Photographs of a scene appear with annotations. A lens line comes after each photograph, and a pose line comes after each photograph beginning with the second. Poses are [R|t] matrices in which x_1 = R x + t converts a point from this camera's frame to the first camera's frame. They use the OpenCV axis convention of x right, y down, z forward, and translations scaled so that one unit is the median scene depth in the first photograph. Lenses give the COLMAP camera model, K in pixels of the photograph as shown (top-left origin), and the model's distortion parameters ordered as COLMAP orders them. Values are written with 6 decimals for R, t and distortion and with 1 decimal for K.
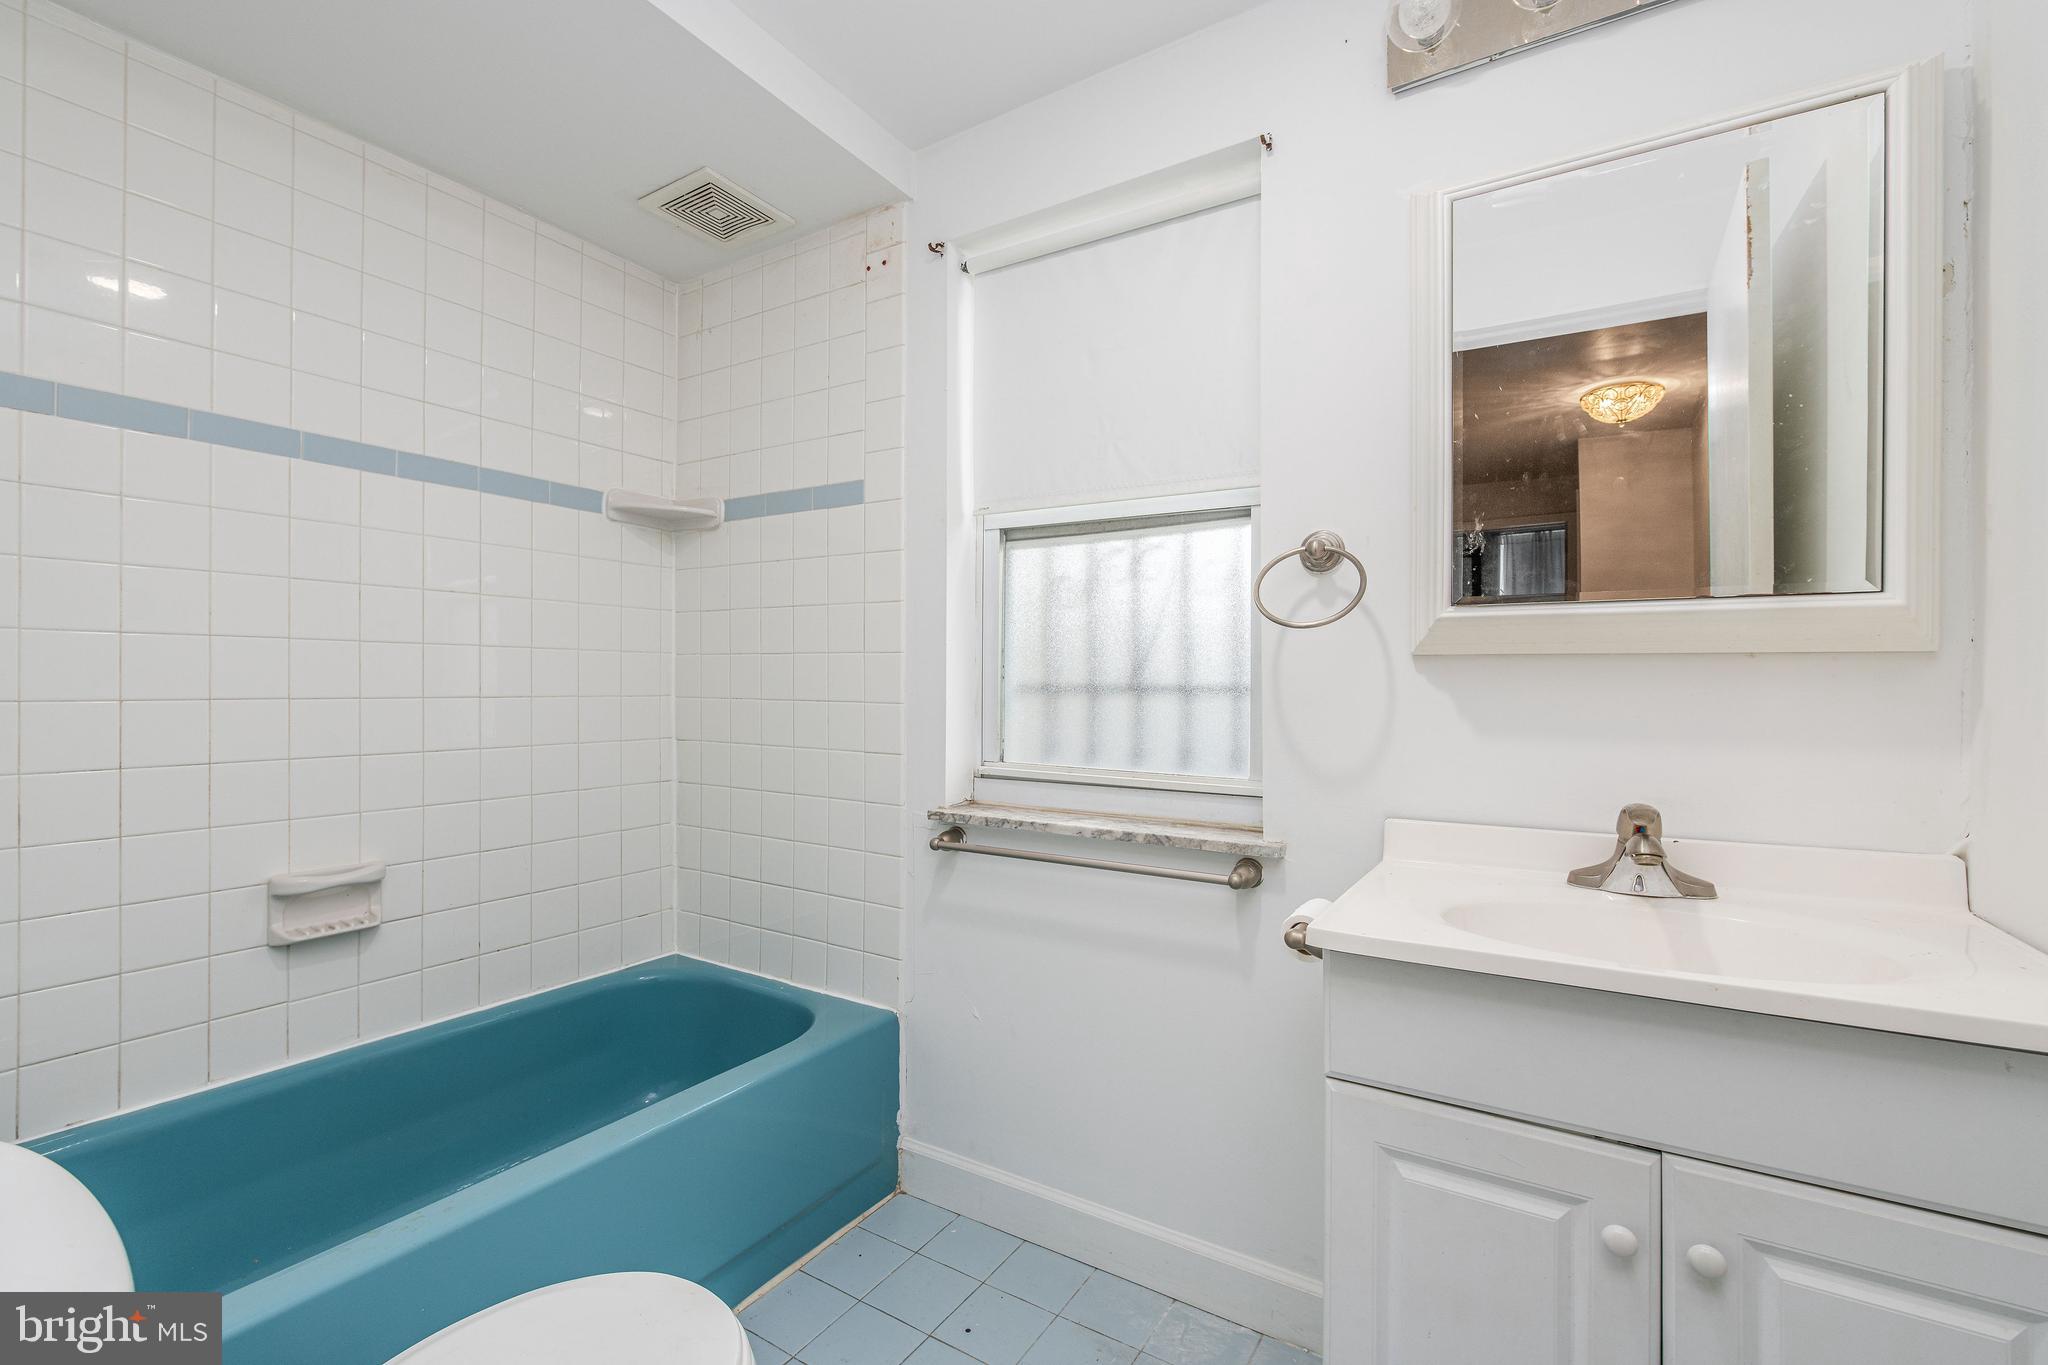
lens RADIAL K [[899.5, 0, 1014.3], [0, 899.5, 684.6], [0, 0, 1]] dist [-0.004567, -0.000176]
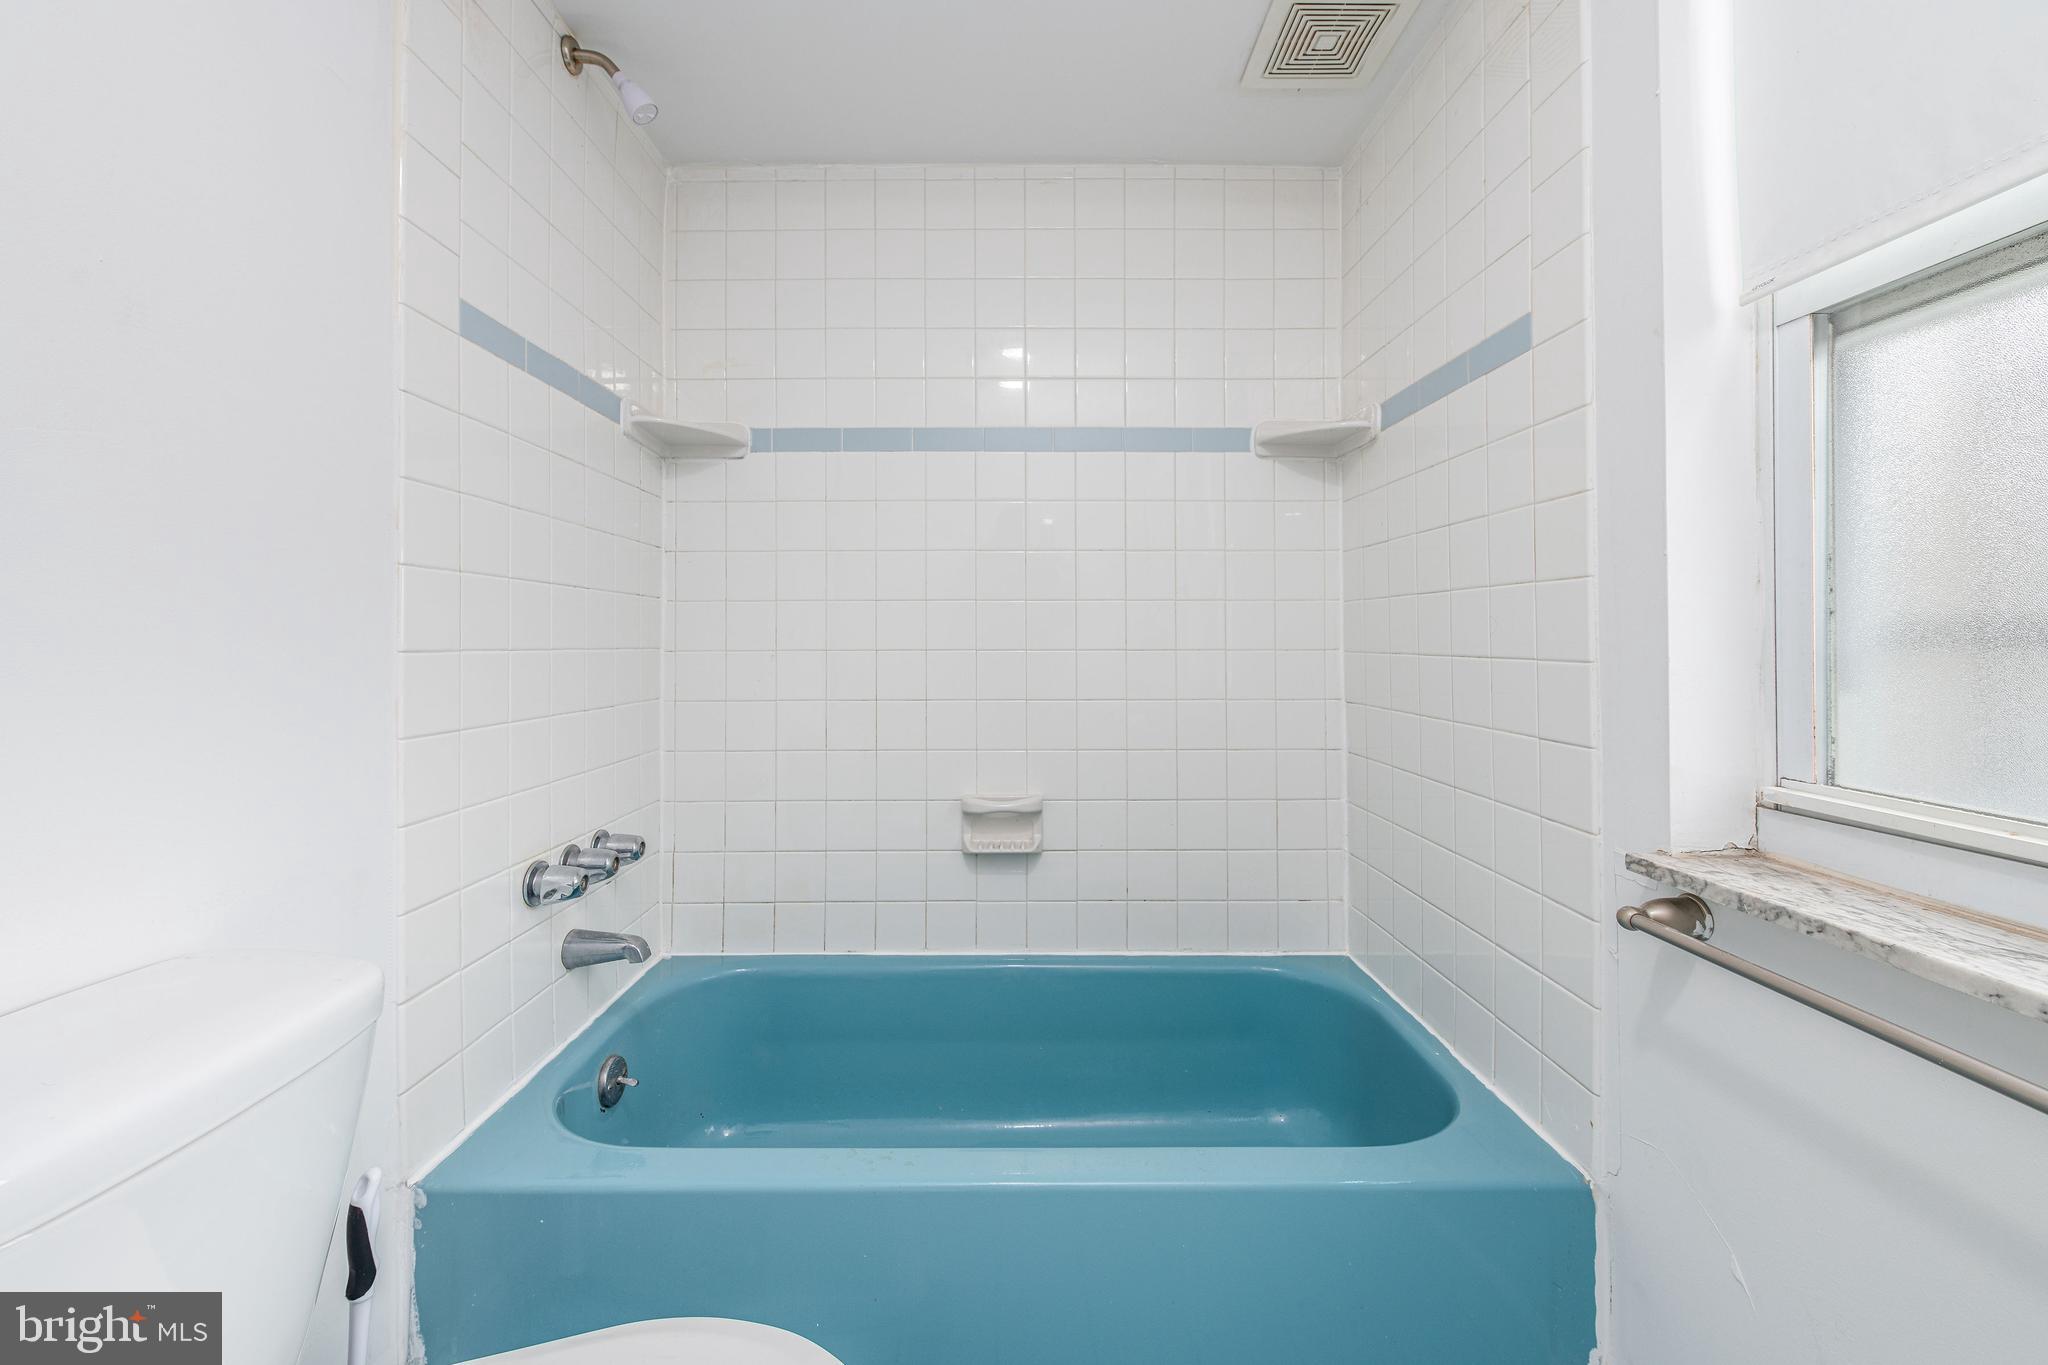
lens RADIAL K [[805.1, 0, 1042.7], [0, 805.1, 637.0], [0, 0, 1]] dist [0.001264, -0.000746]
pose [[0.540070, -0.011157, -0.841546, 0.127676], [0.004592, 0.999936, -0.010310, 0.007907], [0.841608, 0.001704, 0.540087, 0.403980]]
